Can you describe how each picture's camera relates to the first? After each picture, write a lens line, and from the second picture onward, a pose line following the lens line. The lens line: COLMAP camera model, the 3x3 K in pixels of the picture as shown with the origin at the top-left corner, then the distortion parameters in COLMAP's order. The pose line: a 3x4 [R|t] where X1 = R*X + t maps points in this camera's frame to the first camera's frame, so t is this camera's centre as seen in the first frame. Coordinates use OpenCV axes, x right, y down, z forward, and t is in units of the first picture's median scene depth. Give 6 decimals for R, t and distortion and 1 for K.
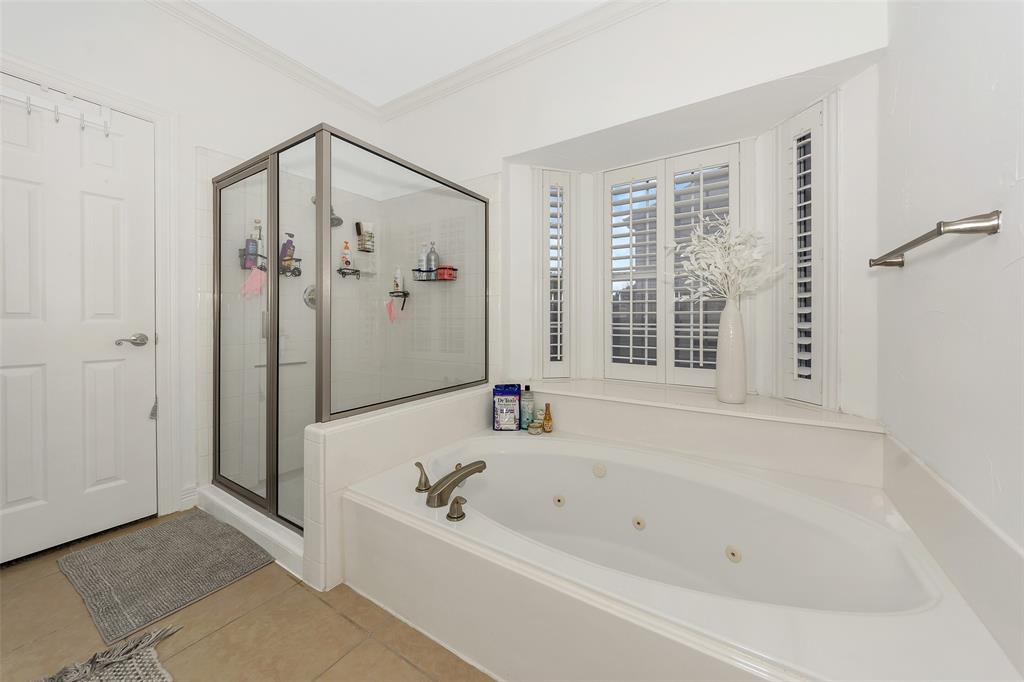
lens RADIAL K [[369.8, 0, 516.5], [0, 369.8, 319.7], [0, 0, 1]] dist [-0.000361, -0.000179]
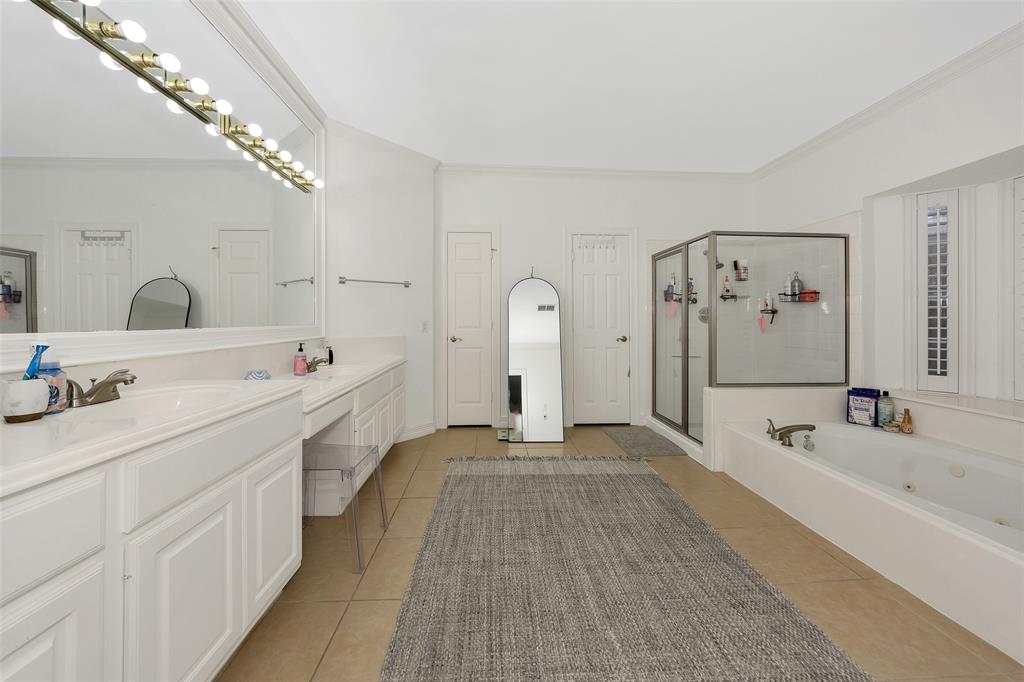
lens RADIAL K [[369.8, 0, 516.5], [0, 369.8, 319.7], [0, 0, 1]] dist [-0.000361, -0.000179]
pose [[0.579815, -0.000590, -0.814748, 0.297141], [-0.005447, 0.999975, -0.004601, -0.037171], [0.814730, 0.007106, 0.579797, -0.624213]]
